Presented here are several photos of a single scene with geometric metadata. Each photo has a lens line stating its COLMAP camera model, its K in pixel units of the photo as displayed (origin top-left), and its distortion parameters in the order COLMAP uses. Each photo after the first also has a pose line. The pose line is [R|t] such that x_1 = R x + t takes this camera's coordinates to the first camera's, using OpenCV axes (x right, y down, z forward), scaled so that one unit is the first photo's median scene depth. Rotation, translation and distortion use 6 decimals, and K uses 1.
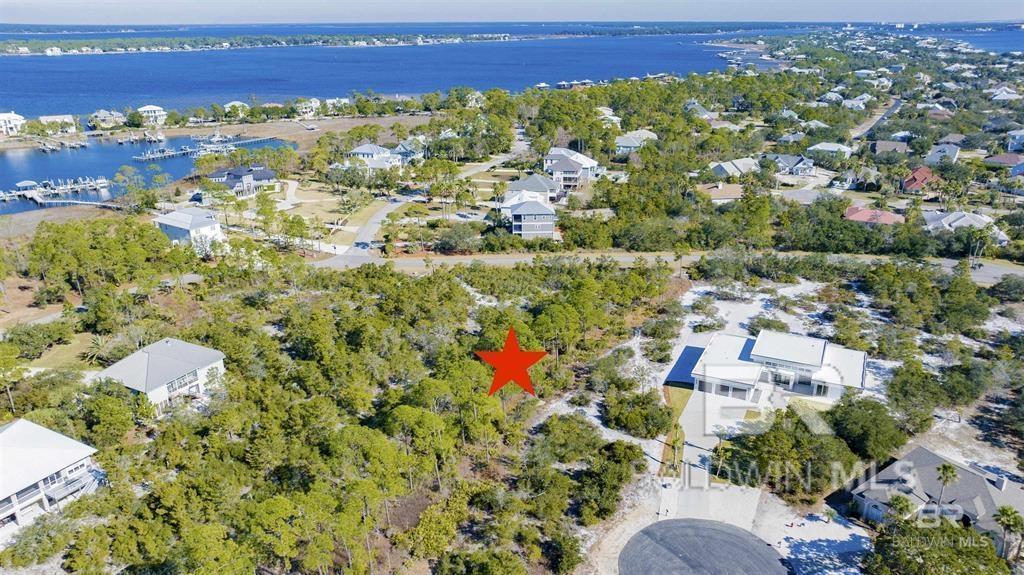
lens RADIAL K [[718.5, 0, 512.0], [0, 718.5, 287.5], [0, 0, 1]] dist [-0.009026, 0.002607]
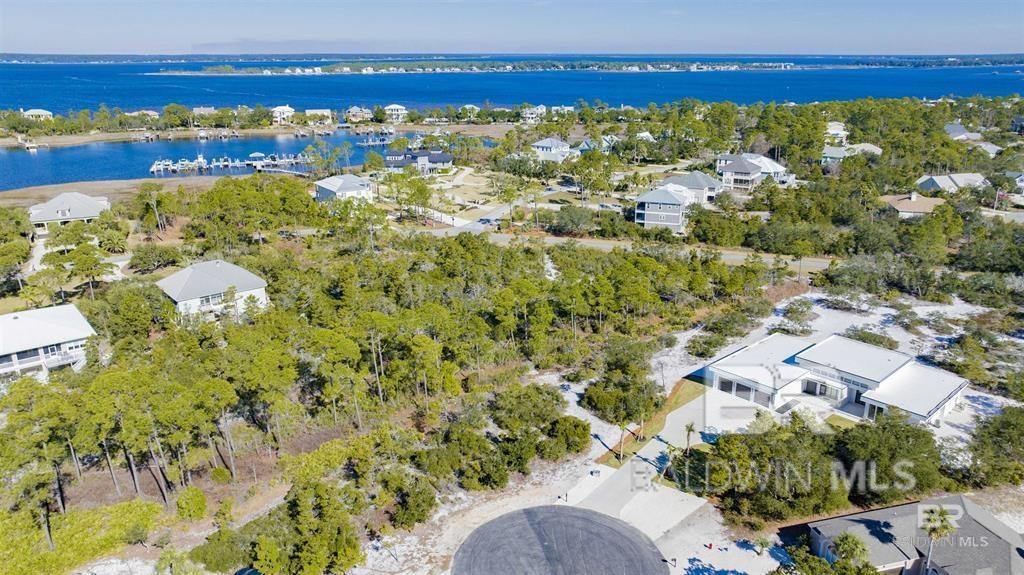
lens RADIAL K [[711.0, 0, 512.0], [0, 711.0, 287.5], [0, 0, 1]] dist [-0.013301, -0.001206]
pose [[0.931880, 0.116342, -0.343604, 0.142714], [-0.127668, 0.991762, -0.010444, 0.030745], [0.339558, 0.053600, 0.939056, 0.066629]]
